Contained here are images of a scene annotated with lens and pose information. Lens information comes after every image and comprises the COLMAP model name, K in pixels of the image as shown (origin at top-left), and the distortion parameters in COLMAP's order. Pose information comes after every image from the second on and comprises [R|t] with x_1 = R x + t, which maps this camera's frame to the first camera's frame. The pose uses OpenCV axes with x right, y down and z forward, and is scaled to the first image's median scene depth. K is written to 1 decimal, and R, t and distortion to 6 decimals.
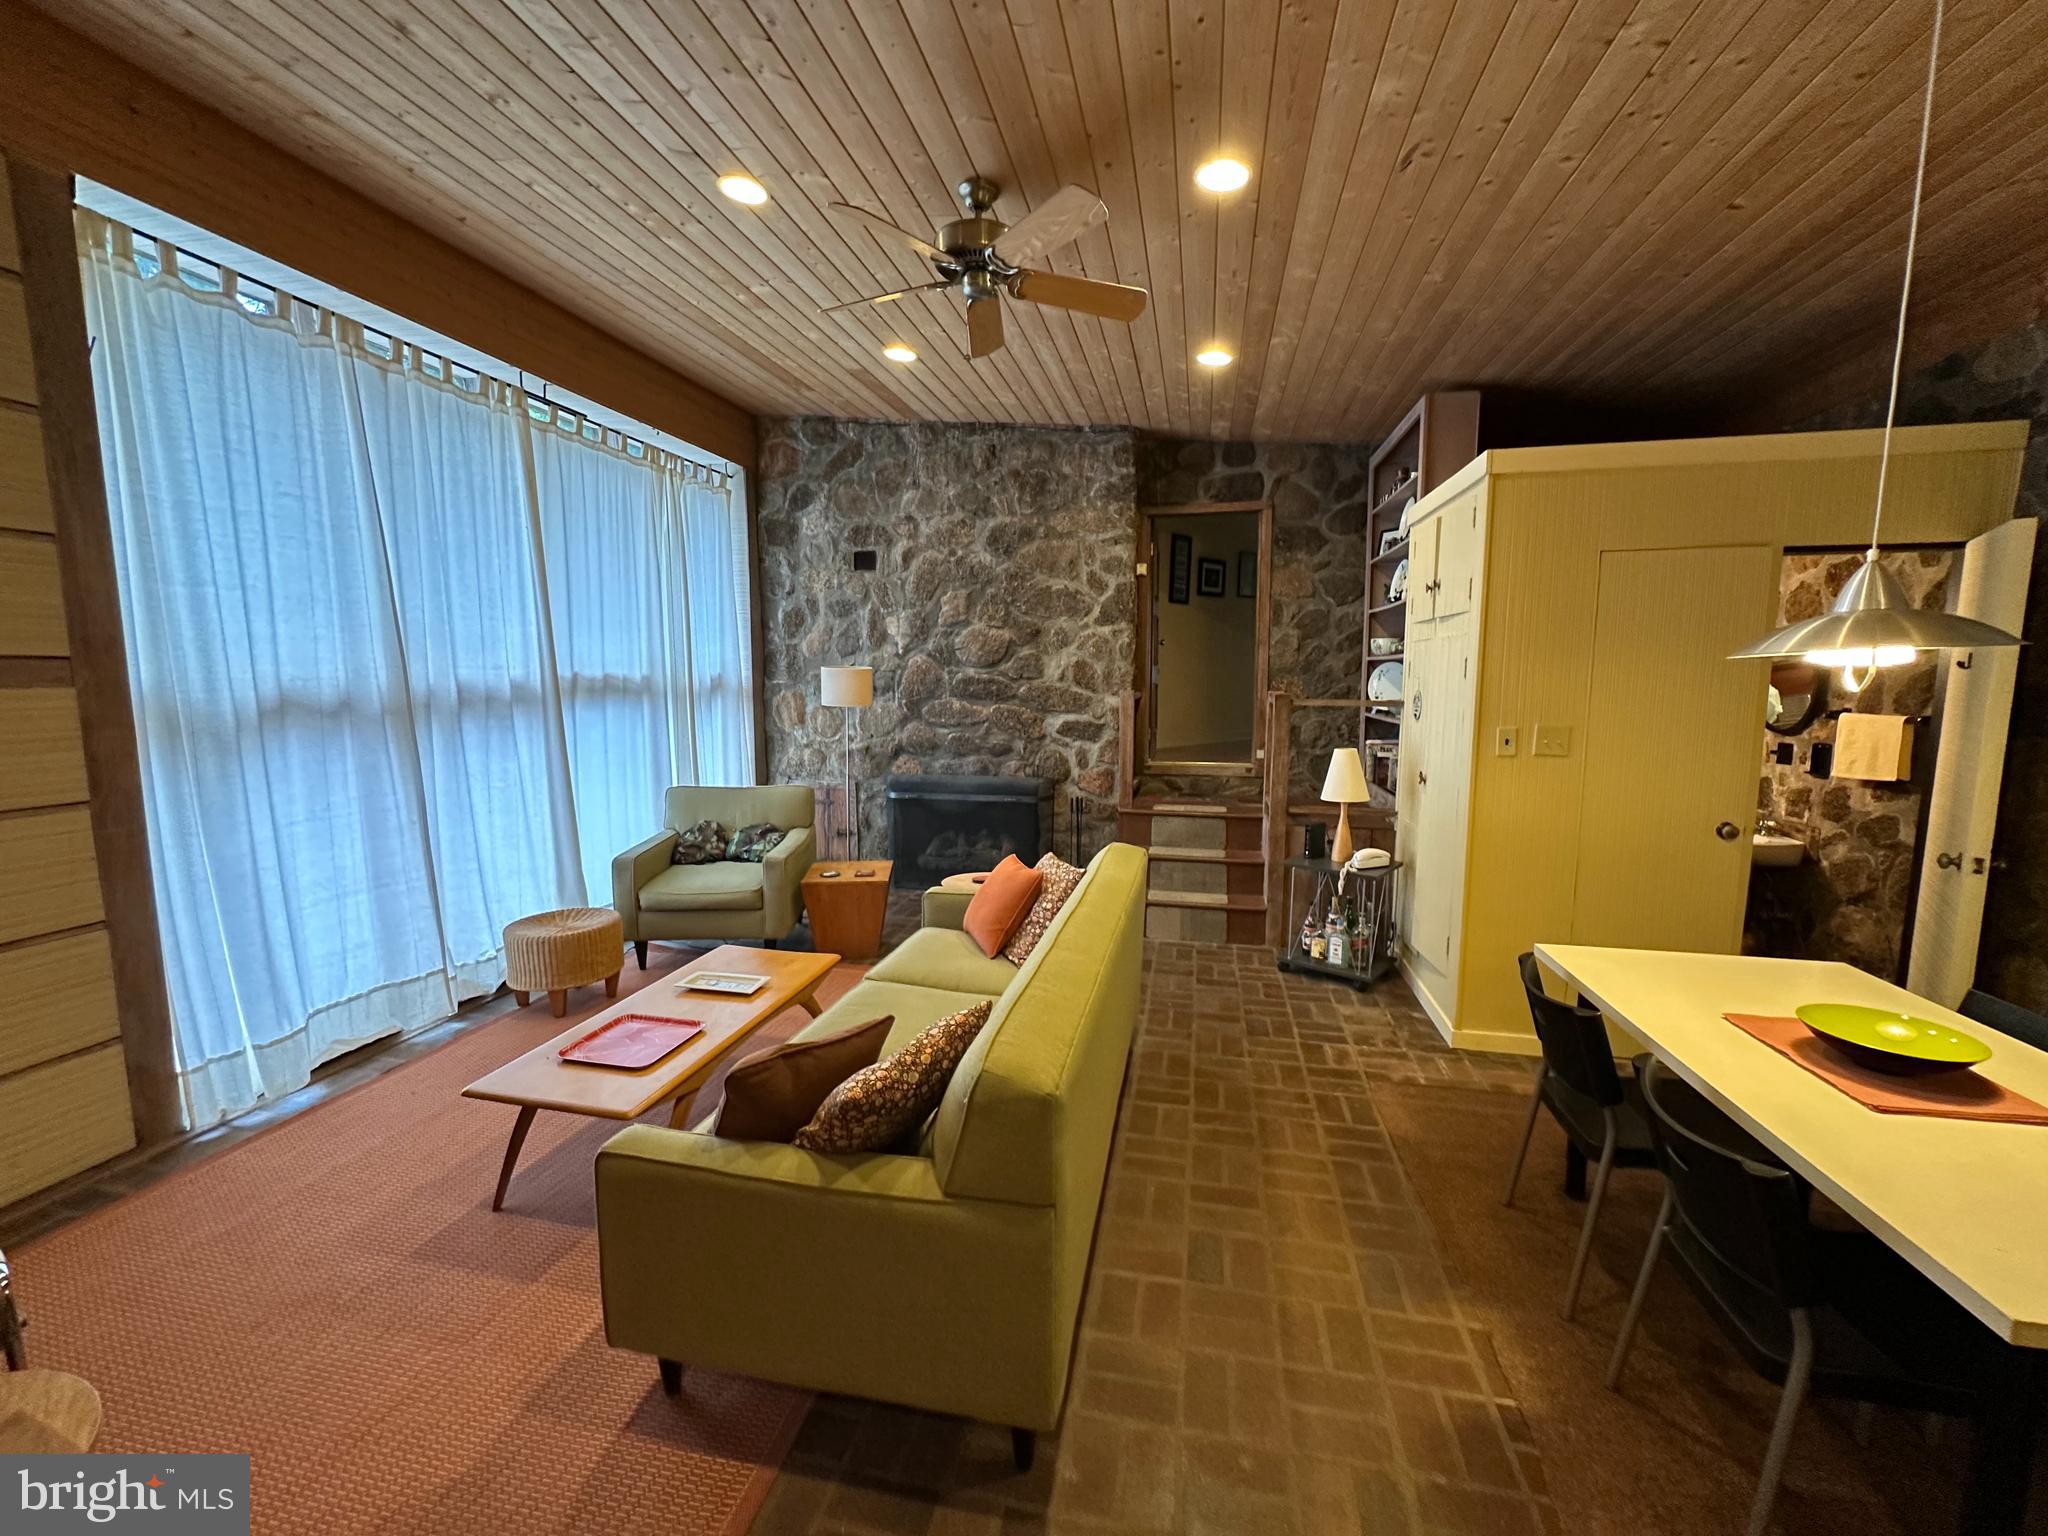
lens RADIAL K [[825.0, 0, 1014.4], [0, 825.0, 771.5], [0, 0, 1]] dist [-0.002613, 0.000534]
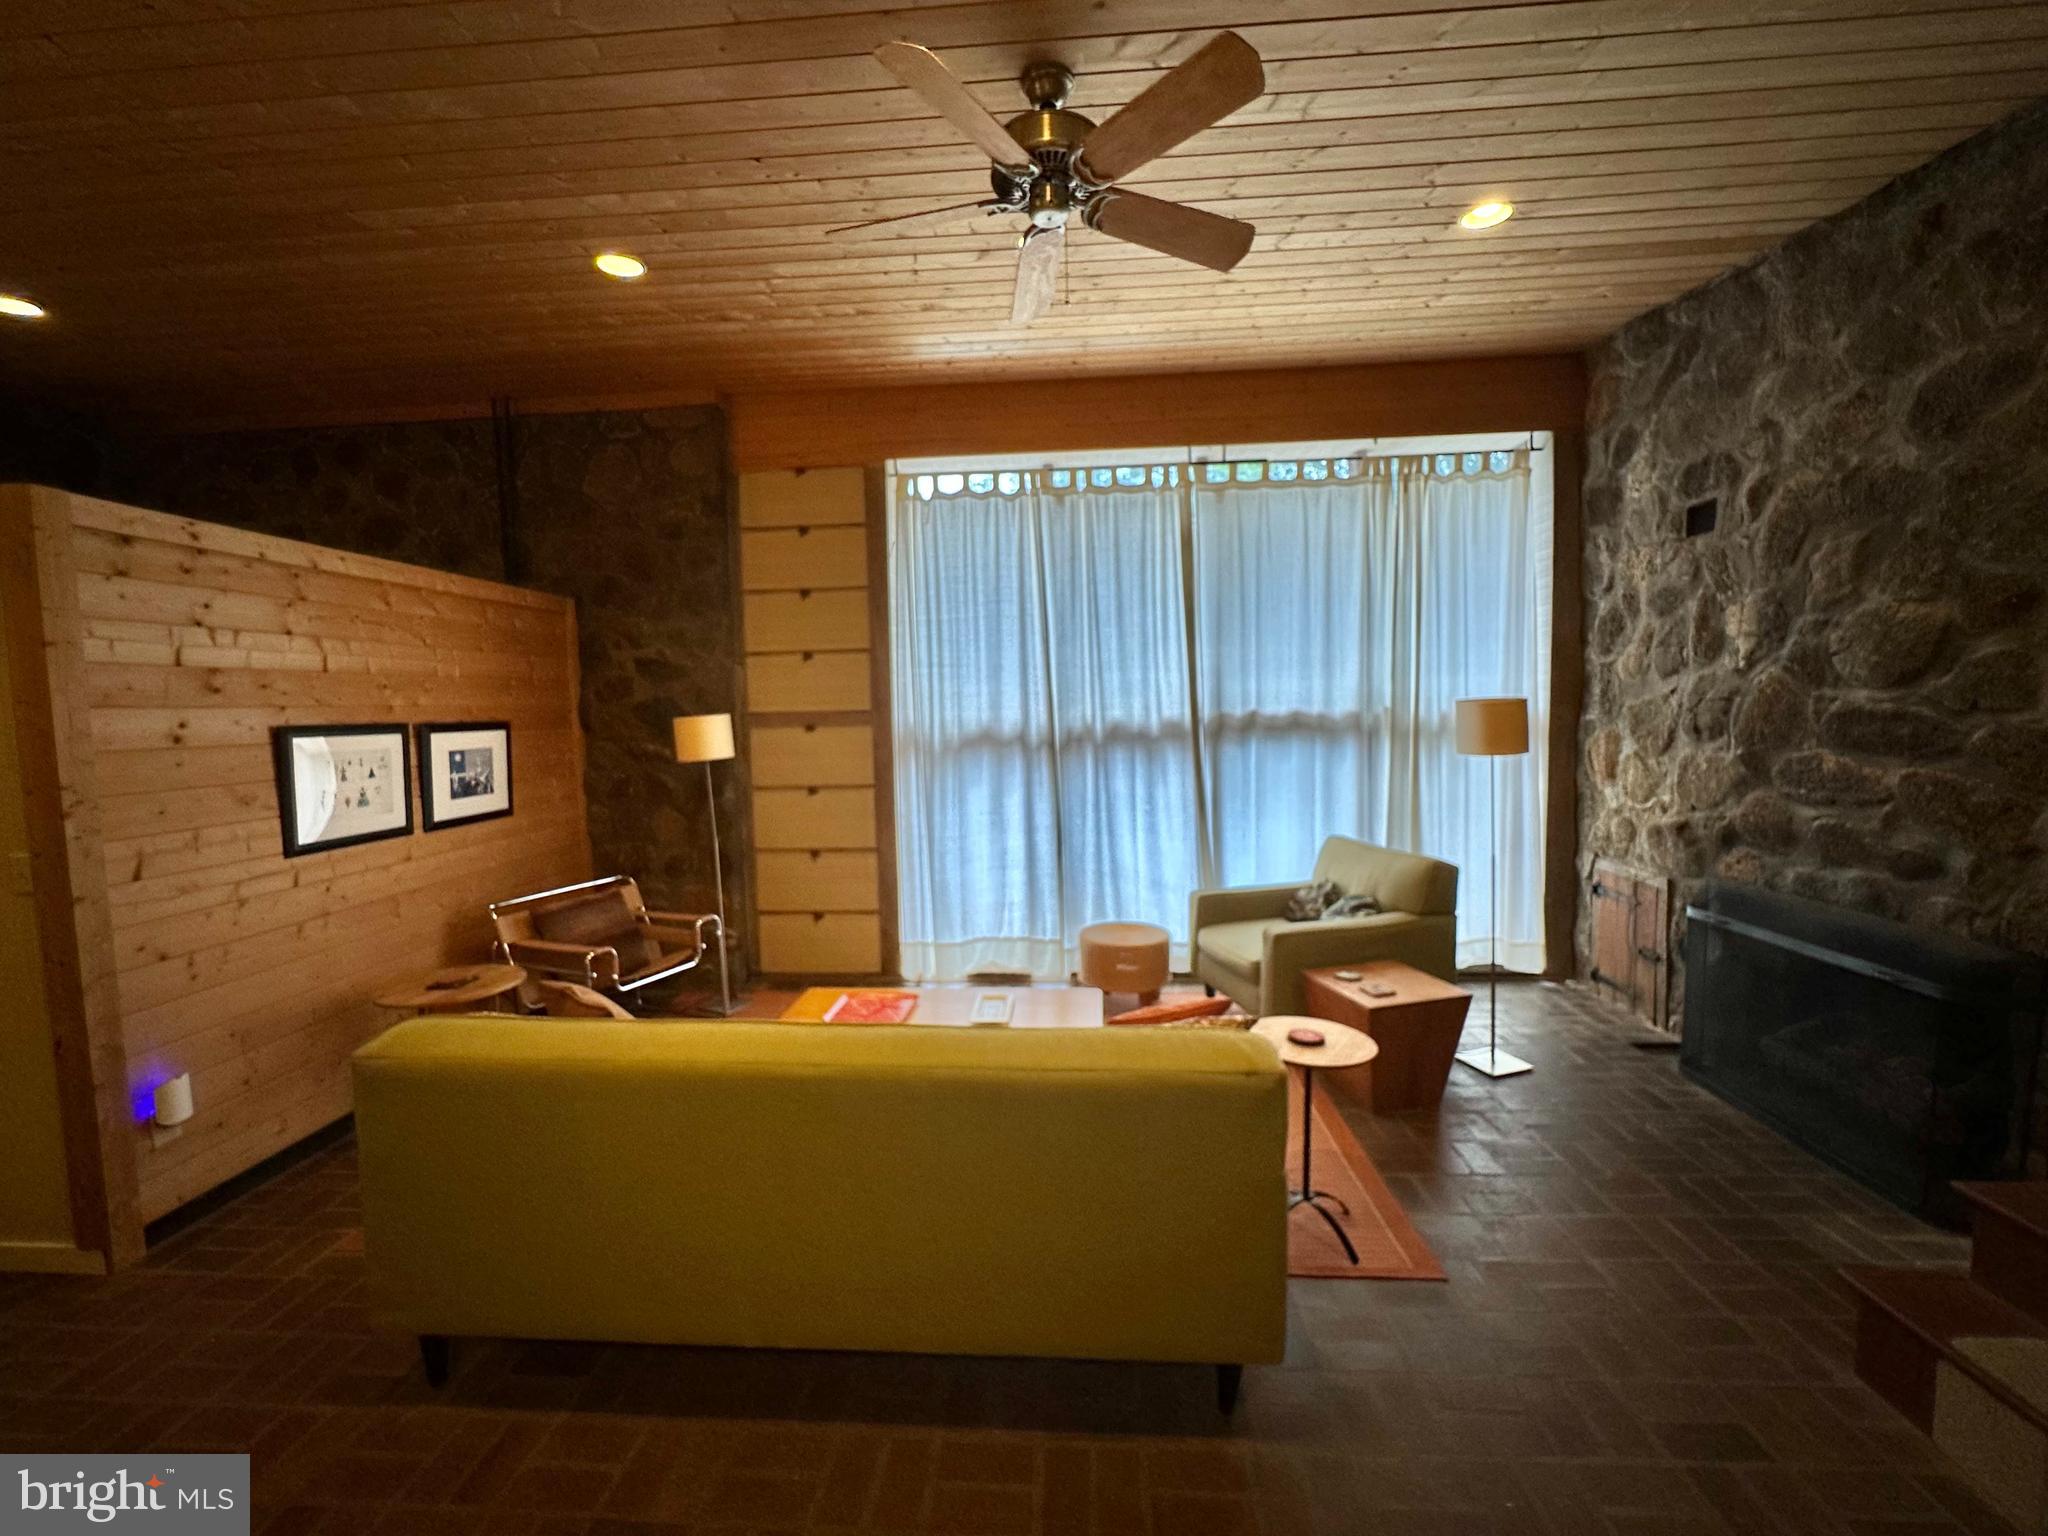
lens RADIAL K [[825.0, 0, 1014.9], [0, 825.0, 771.1], [0, 0, 1]] dist [-0.002613, 0.000534]
pose [[0.155583, 0.062188, -0.985863, 0.353043], [-0.097367, 0.994122, 0.047343, -0.051055], [0.983013, 0.088625, 0.160723, 0.430454]]
